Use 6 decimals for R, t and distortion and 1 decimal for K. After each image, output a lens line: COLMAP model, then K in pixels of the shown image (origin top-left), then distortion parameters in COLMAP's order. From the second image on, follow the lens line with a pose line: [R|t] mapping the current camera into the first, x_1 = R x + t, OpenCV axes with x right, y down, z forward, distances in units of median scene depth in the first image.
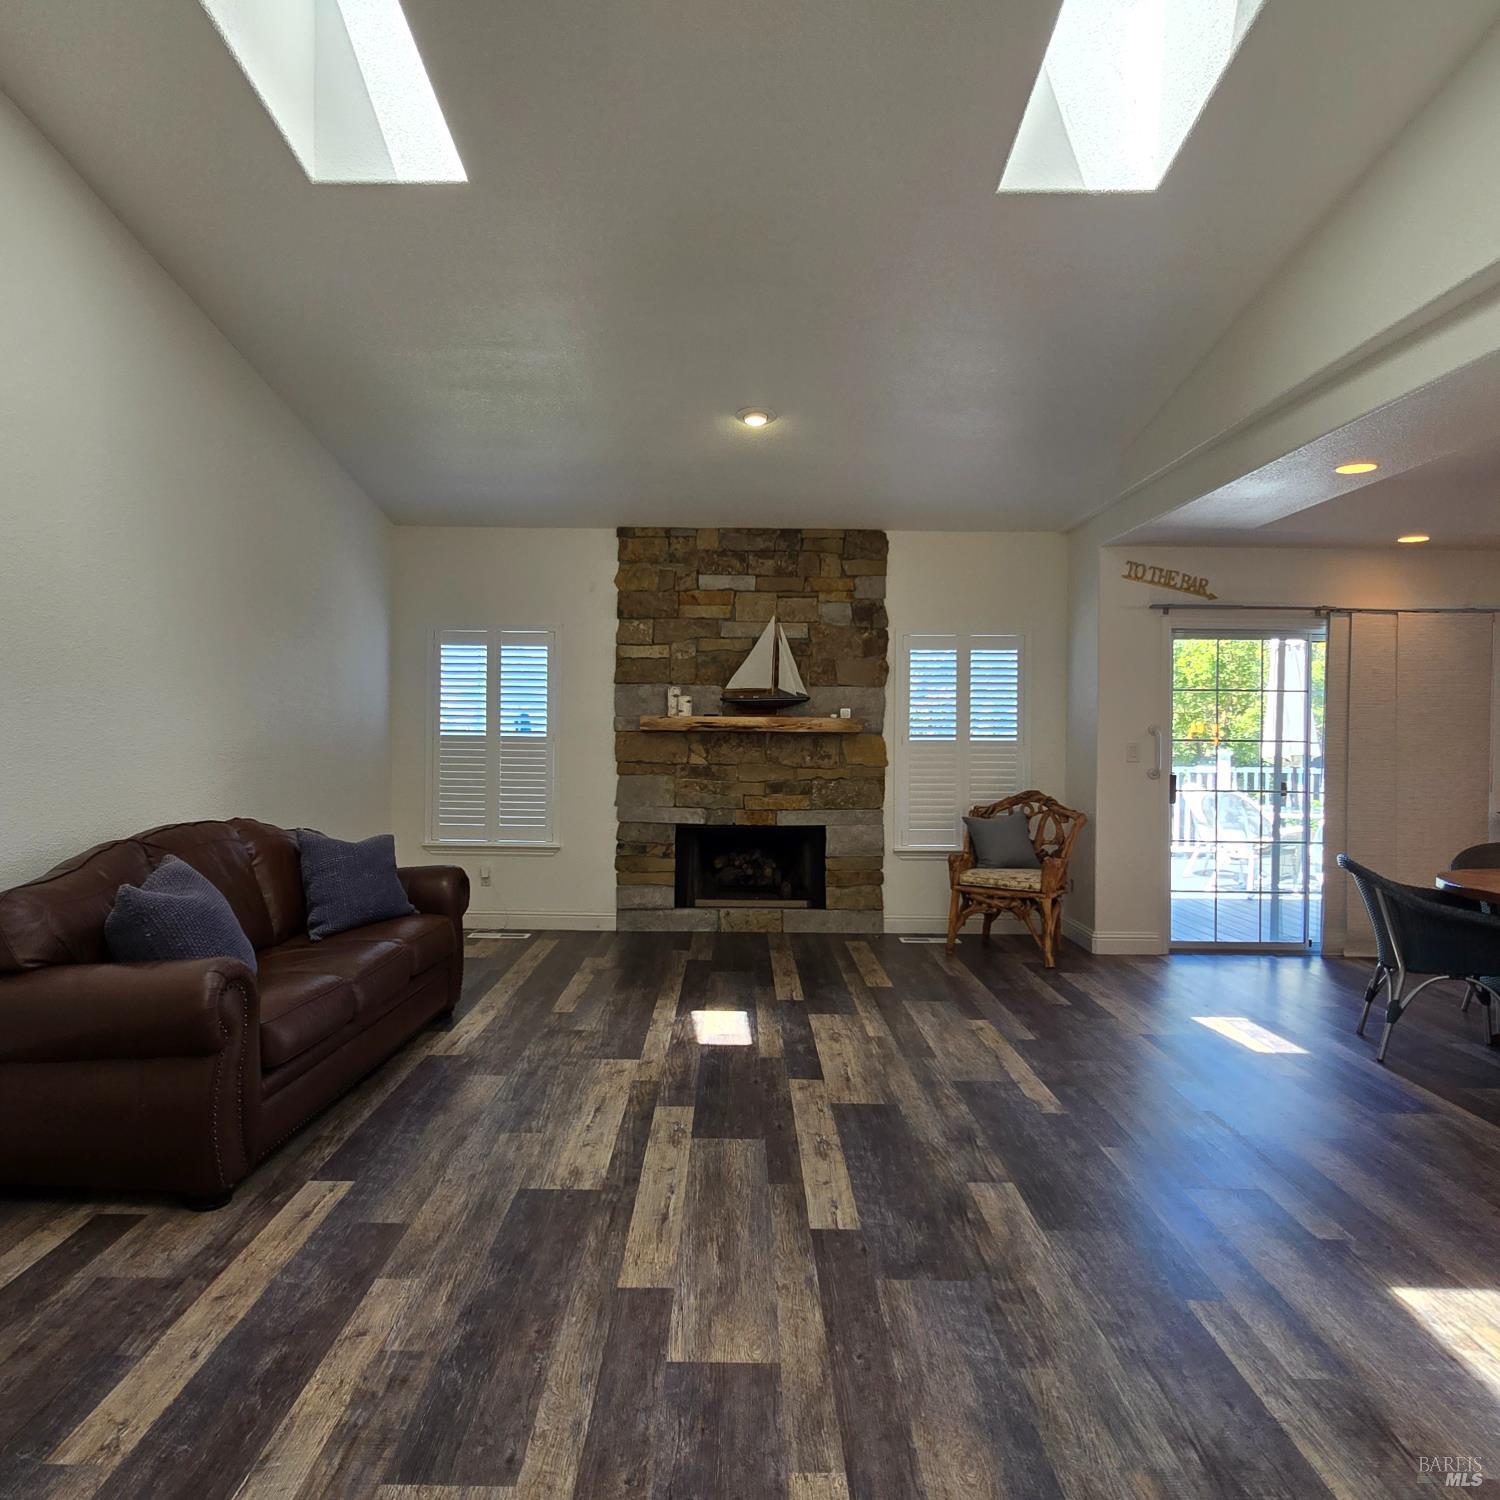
lens RADIAL K [[1030.0, 0, 747.7], [0, 1030.0, 744.6], [0, 0, 1]] dist [-0.000261, -0.007768]
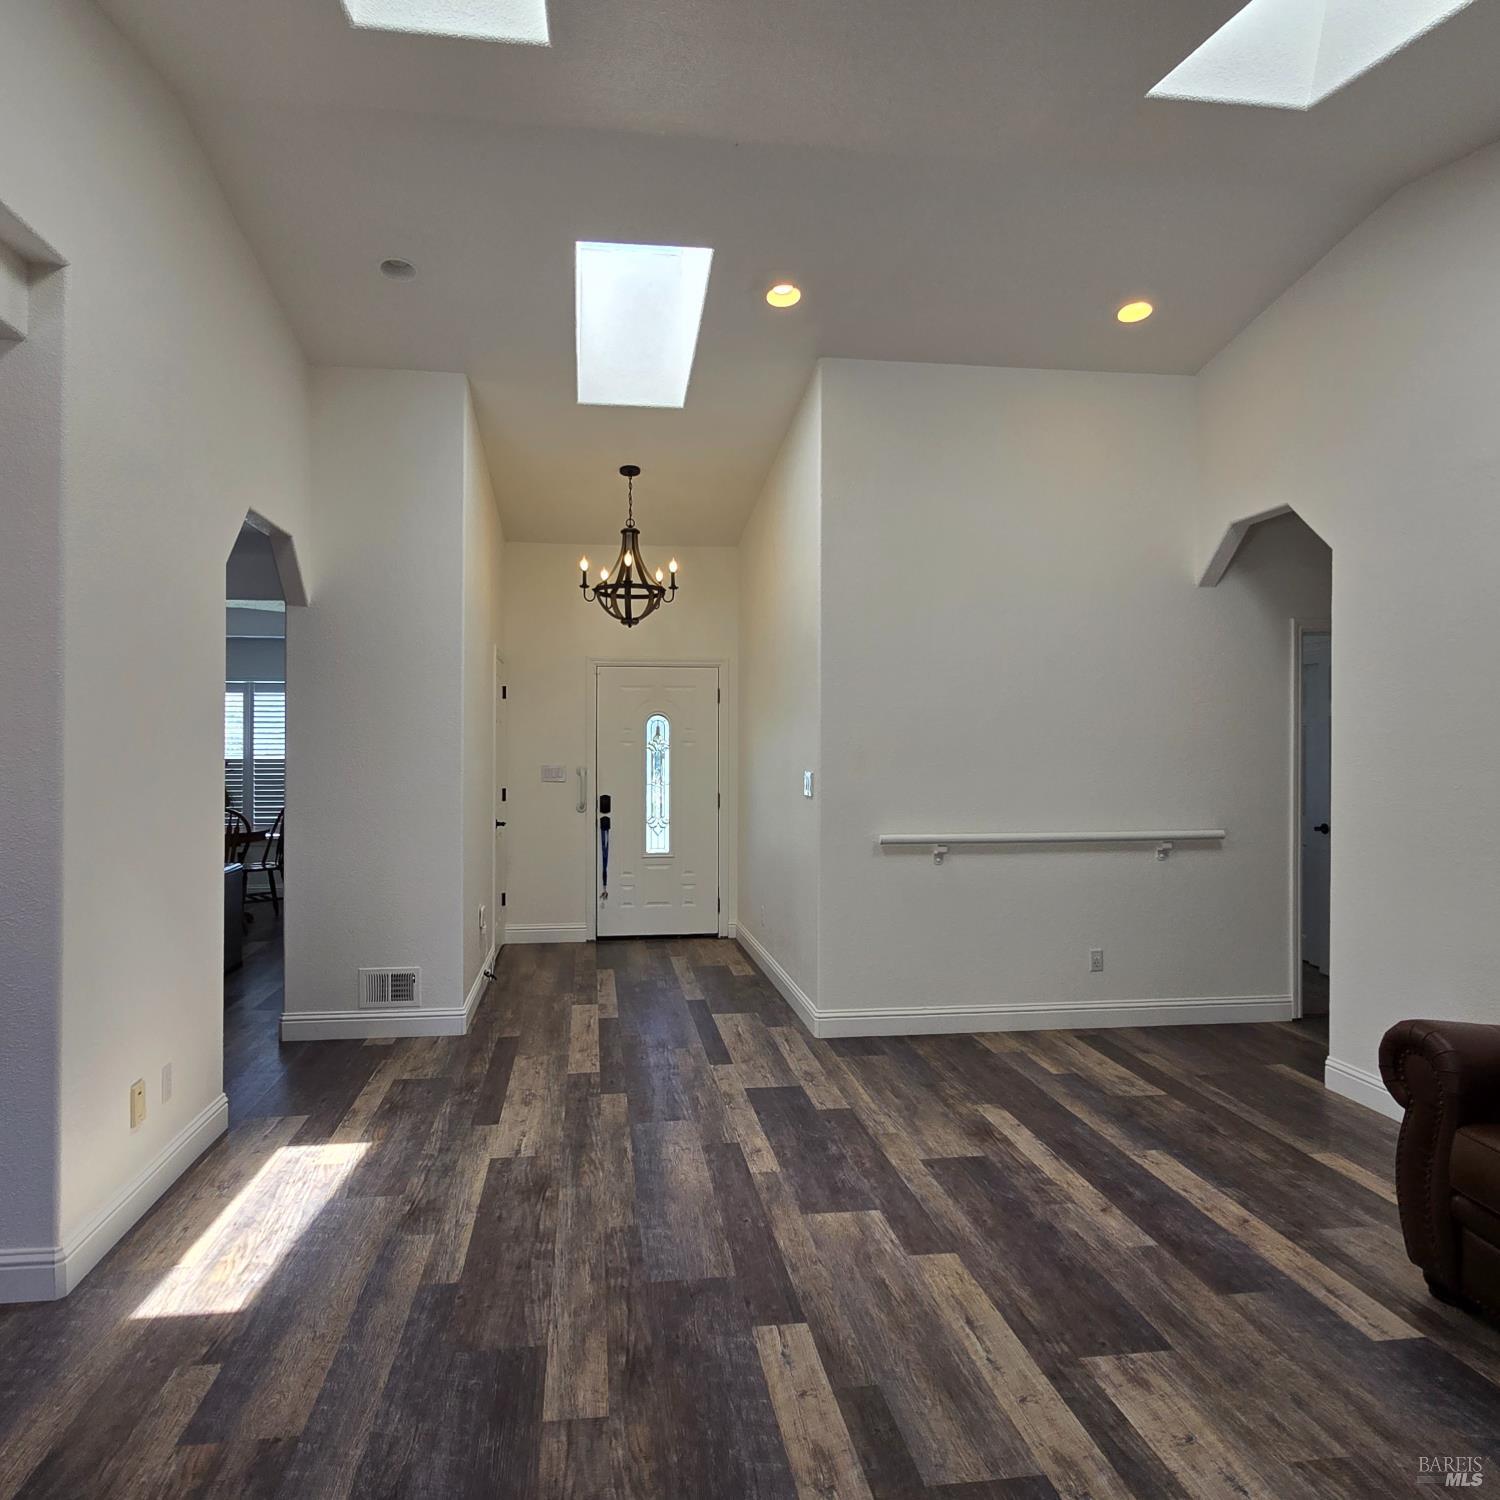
lens RADIAL K [[1030.0, 0, 738.7], [0, 1030.0, 733.8], [0, 0, 1]] dist [-0.000261, -0.007768]
pose [[-0.991296, -0.013613, -0.130947, 0.129646], [-0.014026, 0.999899, 0.002228, -0.027169], [0.130903, 0.004045, -0.991387, 0.992874]]
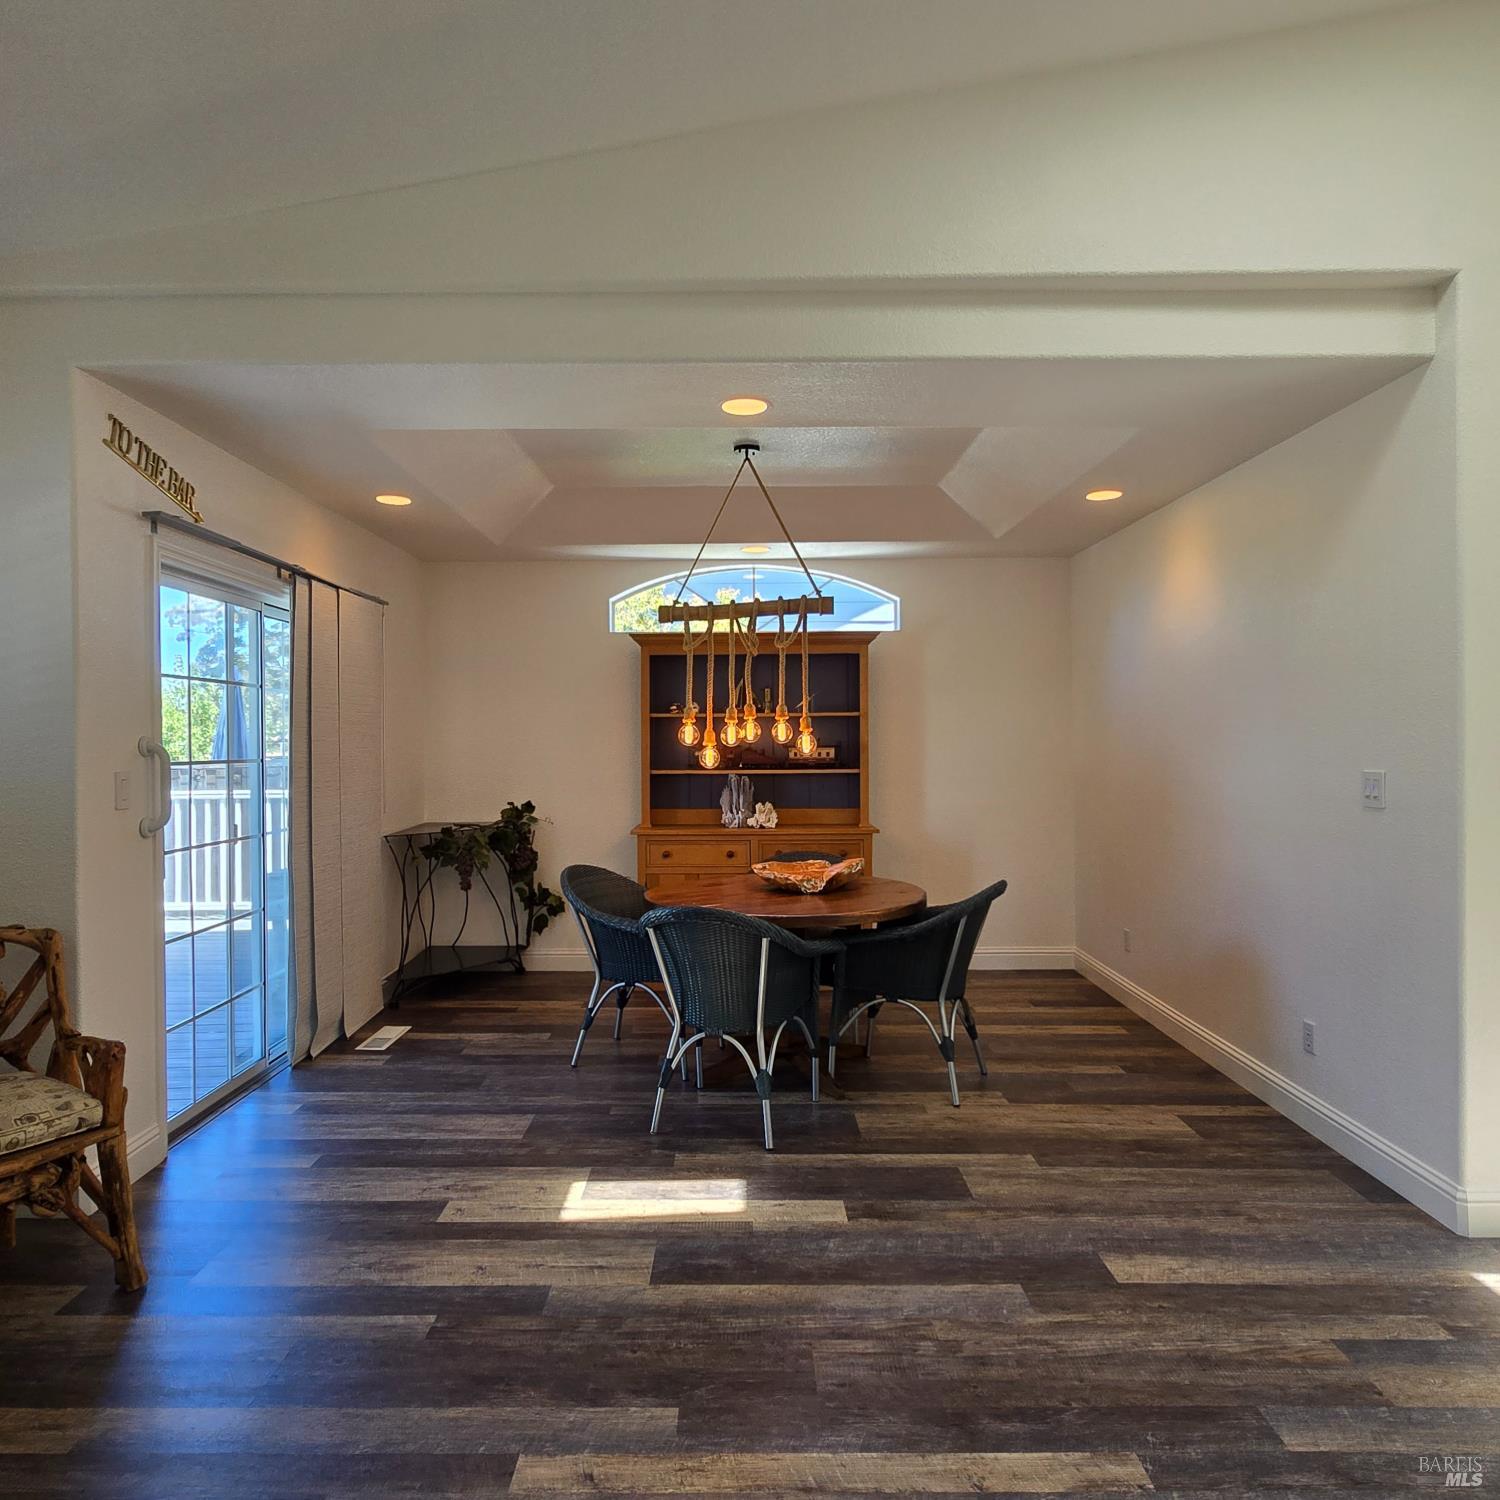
lens RADIAL K [[1030.0, 0, 736.6], [0, 1030.0, 746.4], [0, 0, 1]] dist [-0.000261, -0.007768]
pose [[0.017778, -0.017386, 0.999691, -0.158037], [0.021258, 0.999629, 0.017006, -0.020650], [-0.999616, 0.020949, 0.018141, 0.819745]]
